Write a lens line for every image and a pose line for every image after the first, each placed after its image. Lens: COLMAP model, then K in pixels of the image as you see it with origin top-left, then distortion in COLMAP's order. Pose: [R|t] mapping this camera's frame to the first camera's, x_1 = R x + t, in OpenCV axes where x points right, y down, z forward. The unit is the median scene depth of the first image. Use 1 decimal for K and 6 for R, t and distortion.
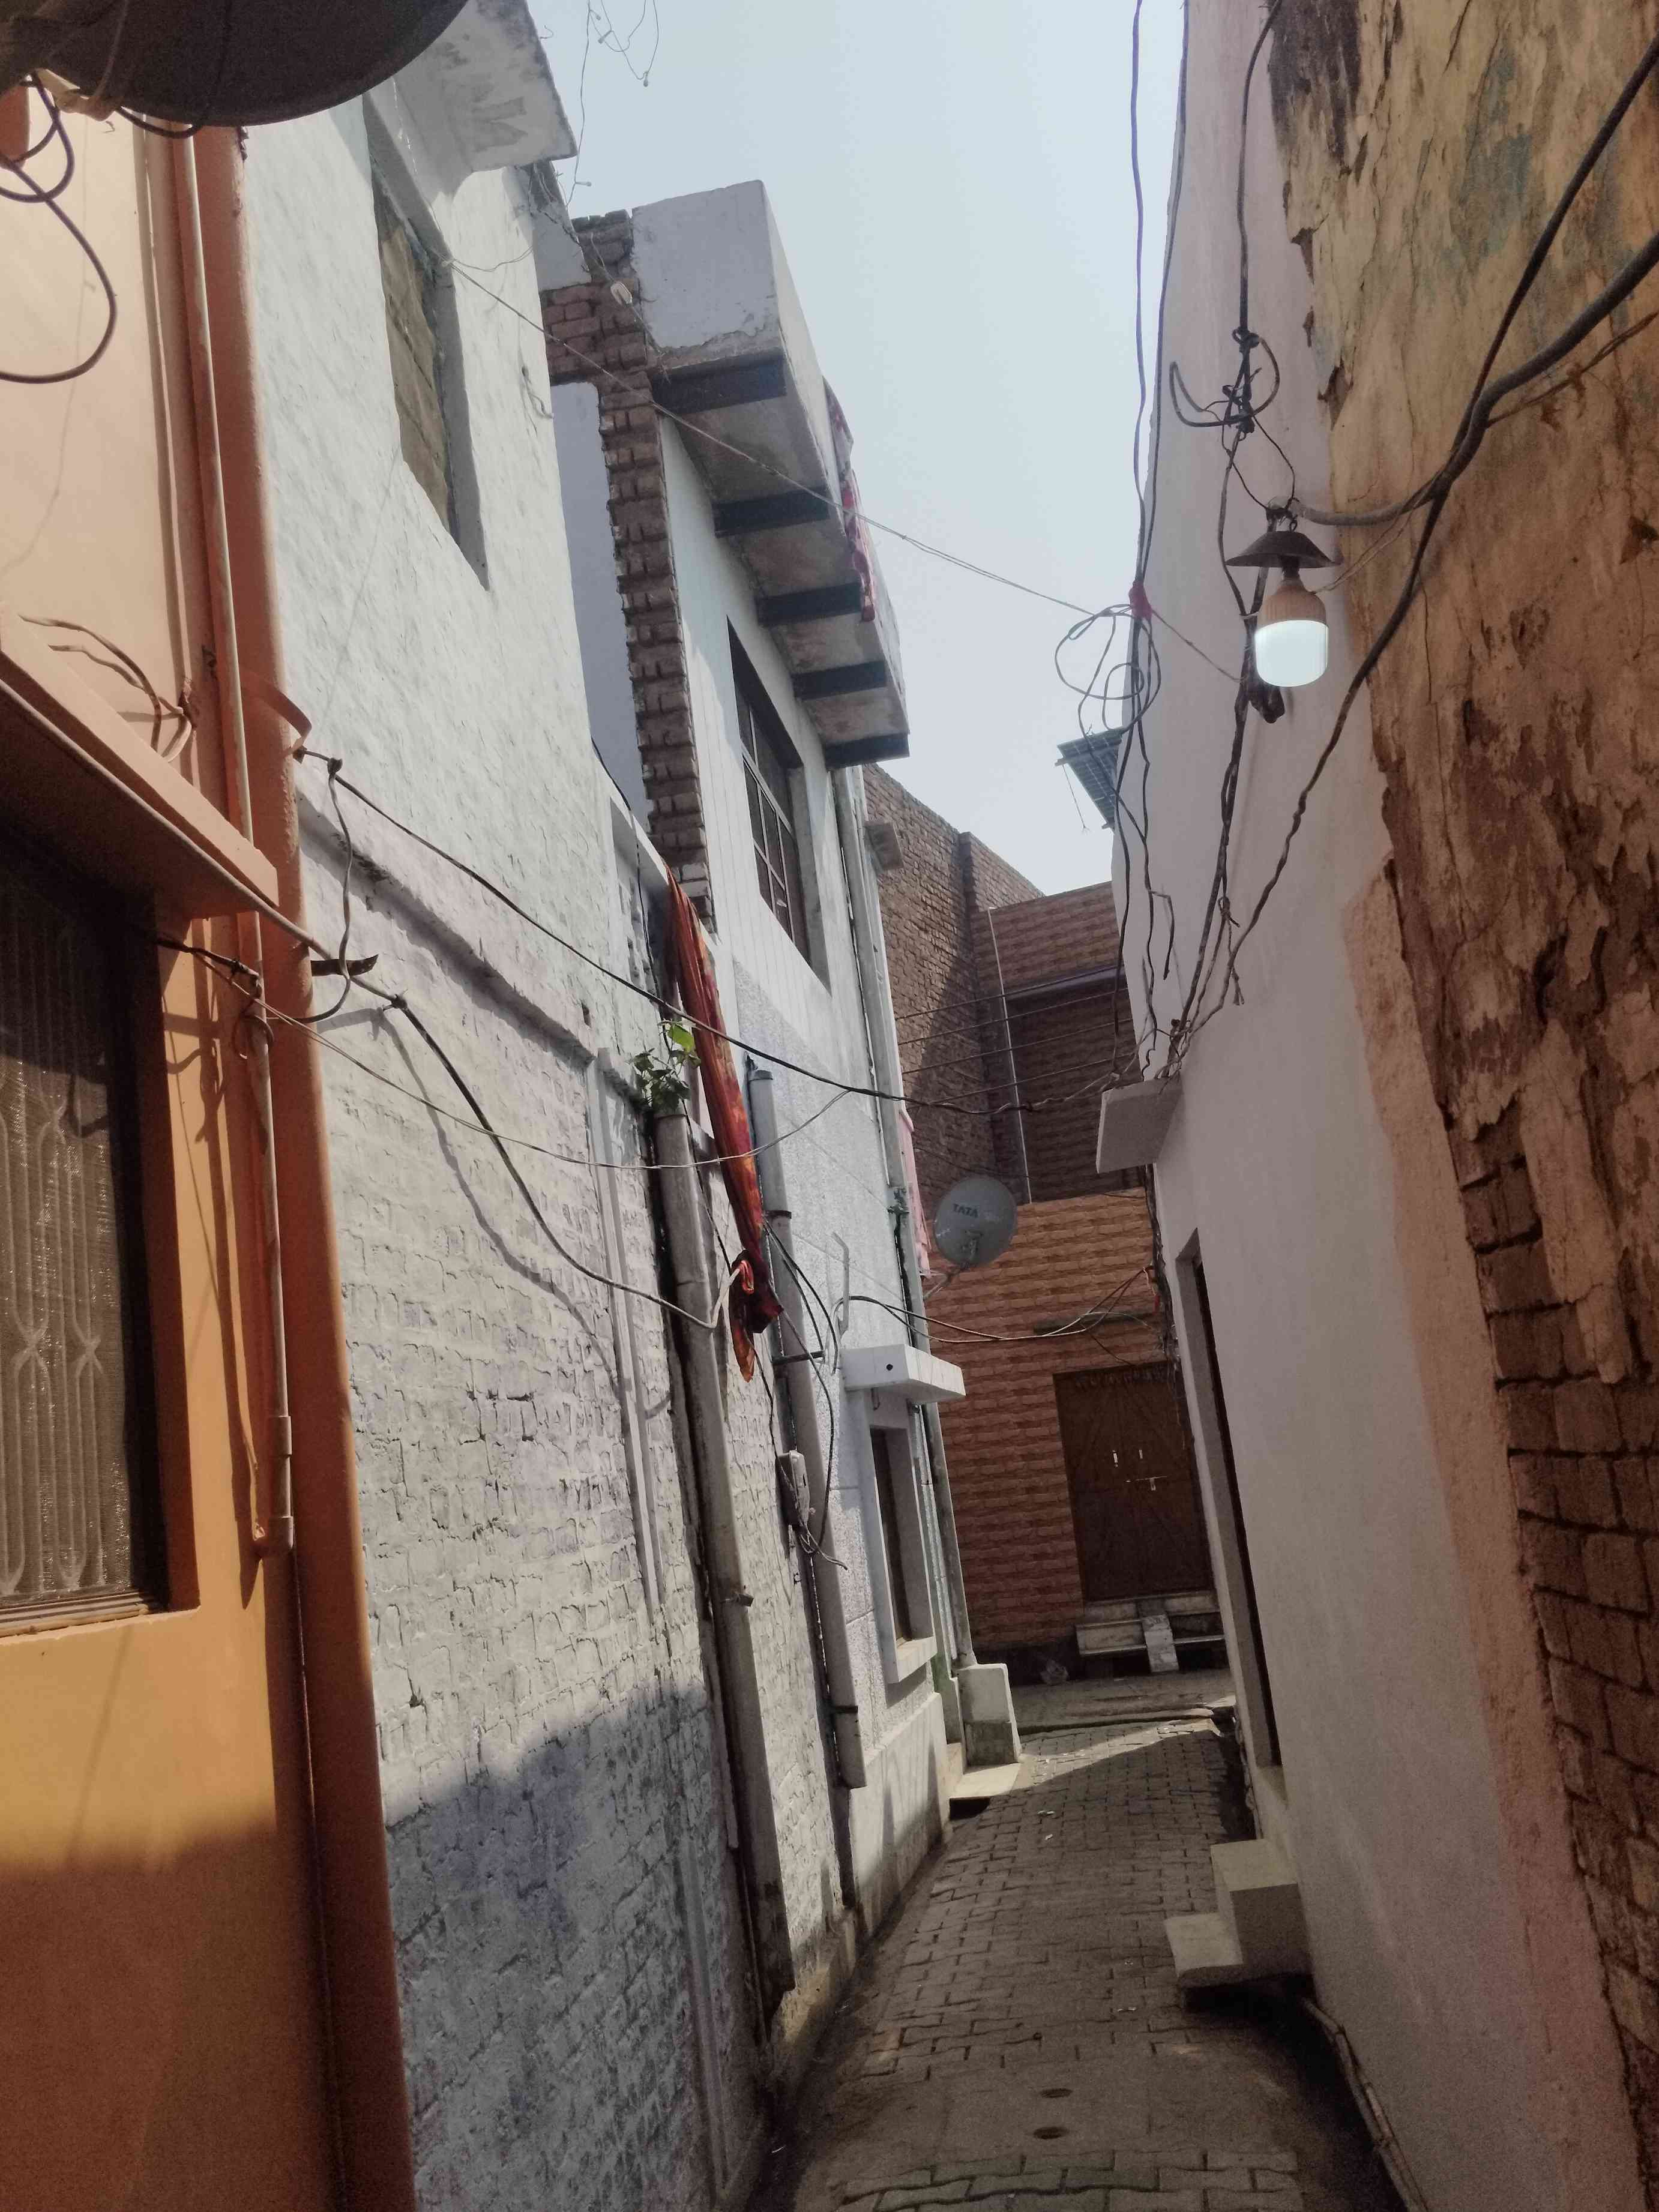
lens RADIAL K [[1884.3, 0, 806.4], [0, 1884.3, 1106.7], [0, 0, 1]] dist [0.109783, -0.217380]
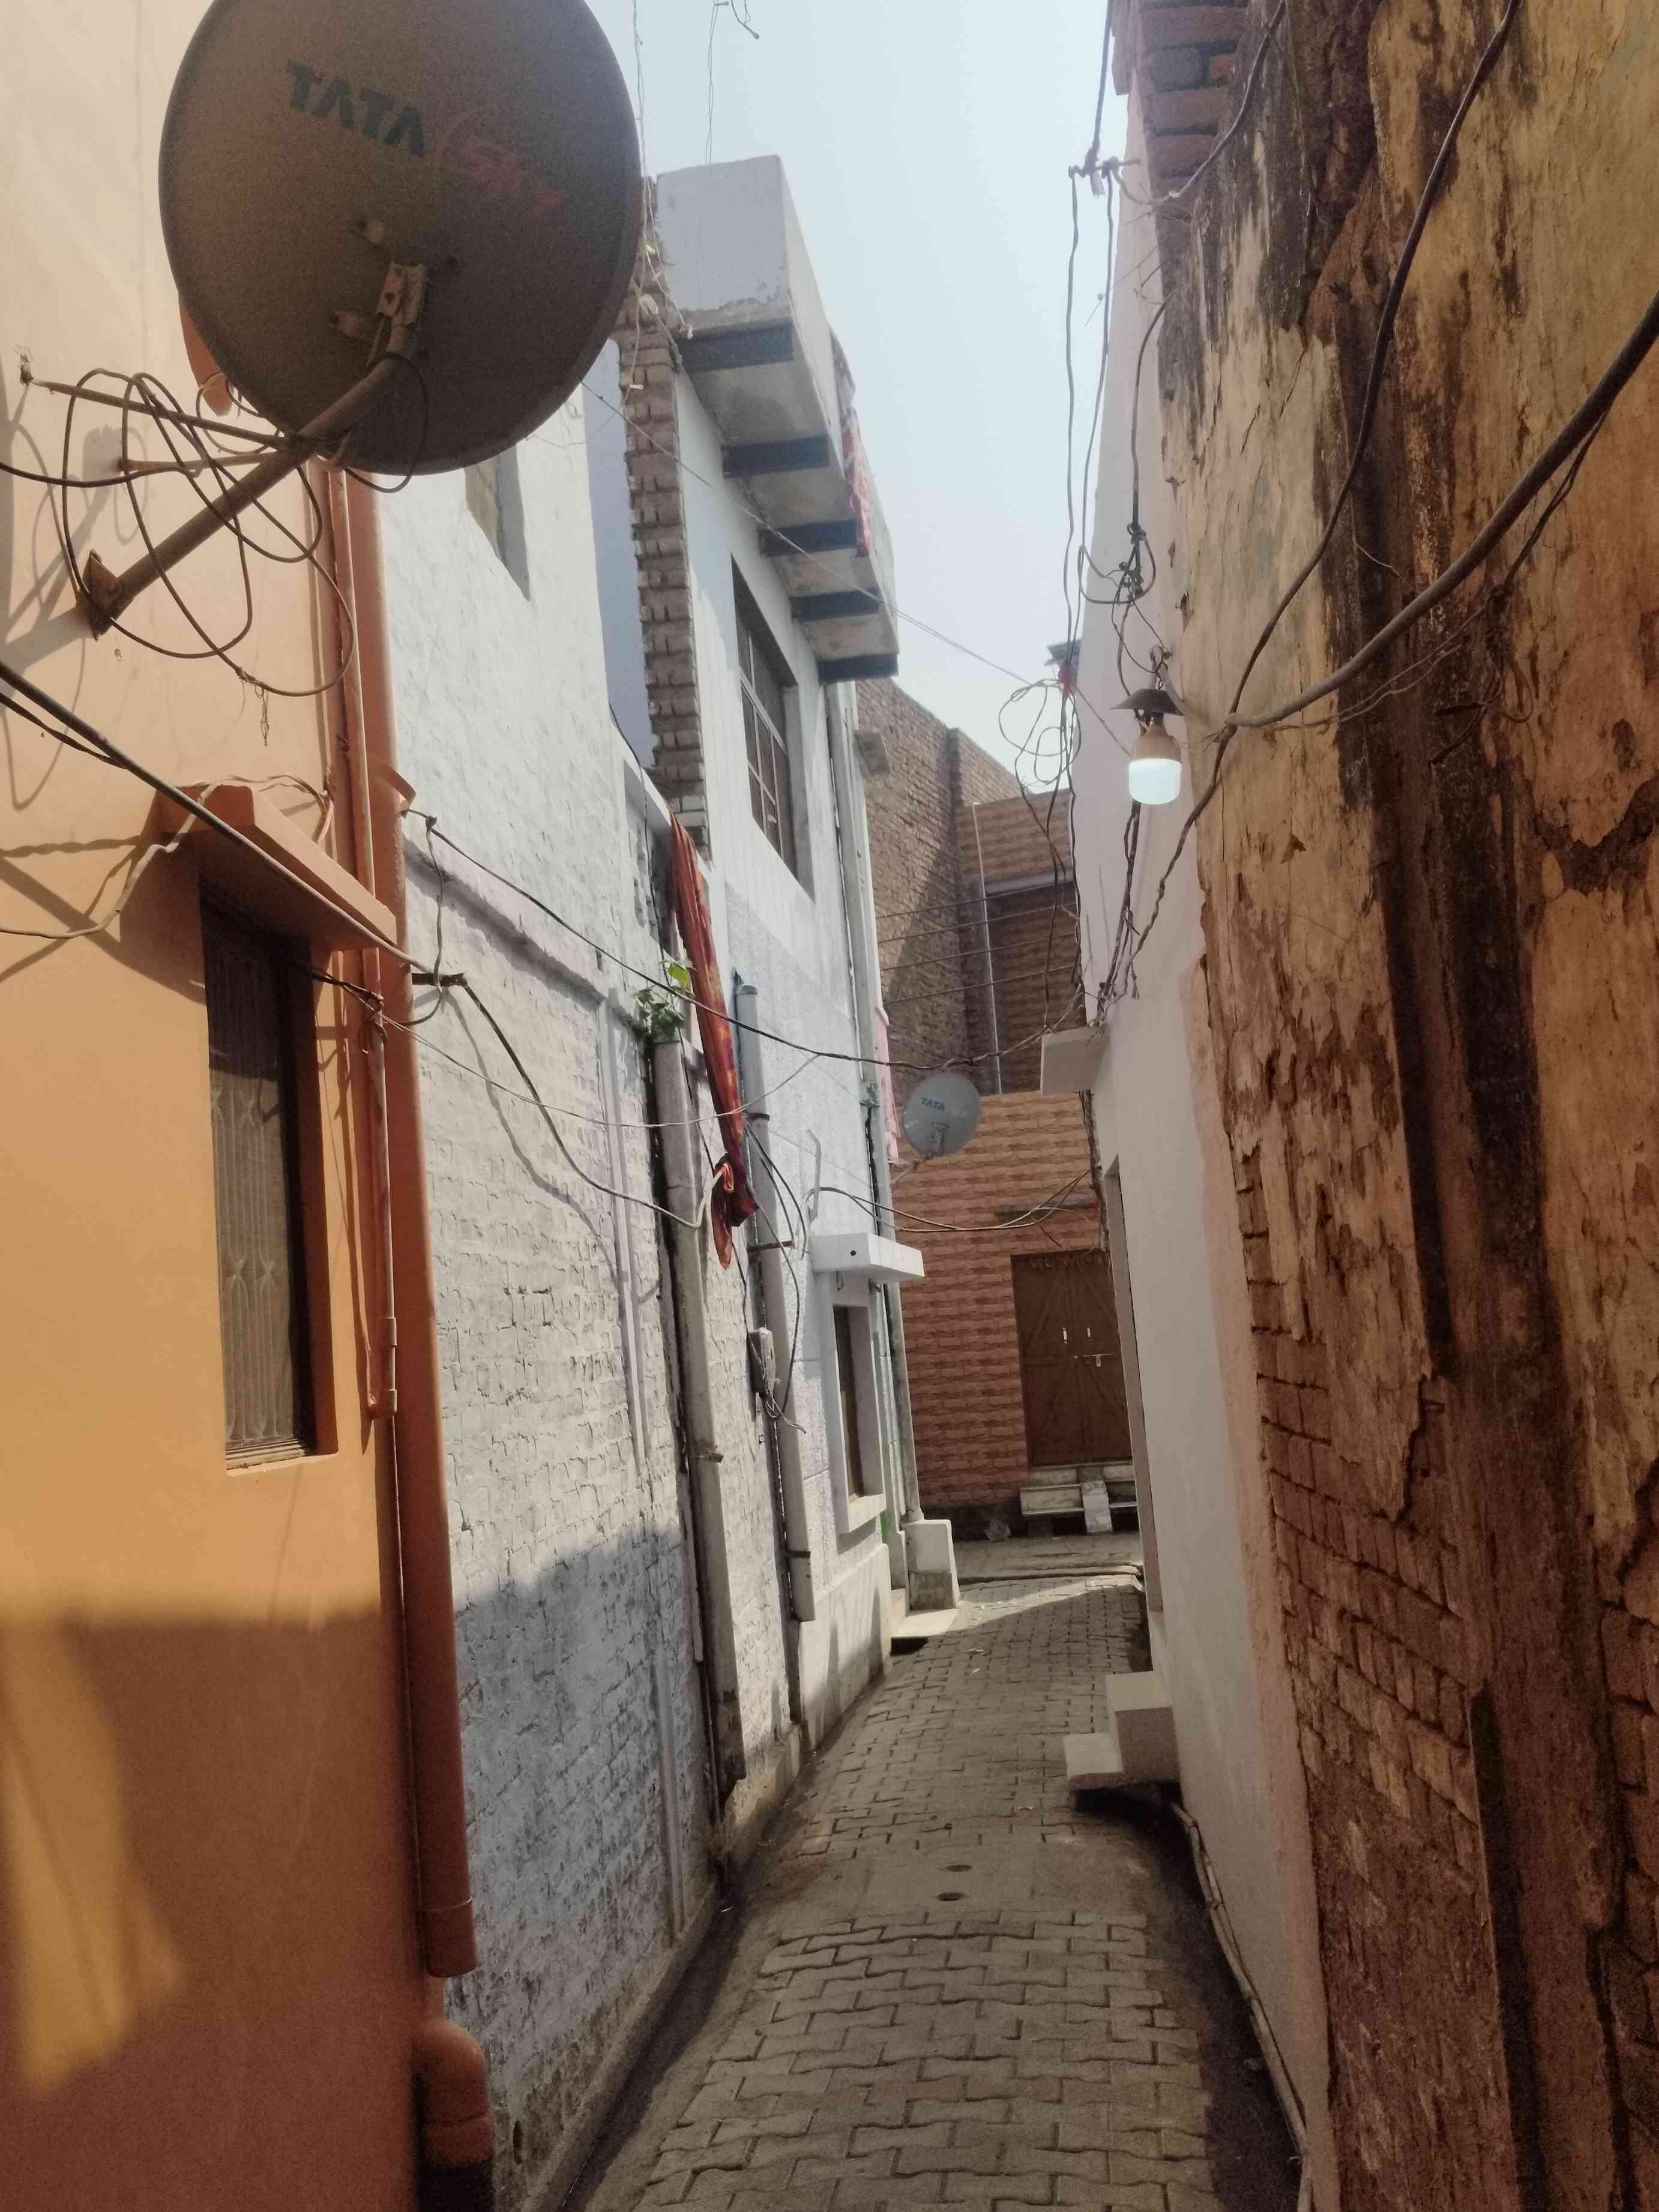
lens RADIAL K [[2214.0, 0, 860.8], [0, 2214.0, 1039.1], [0, 0, 1]] dist [0.140962, -0.394433]
pose [[0.998709, 0.039677, 0.031732, 0.003194], [-0.041811, 0.996693, 0.069672, -0.103072], [-0.028863, -0.070909, 0.997065, -0.378023]]
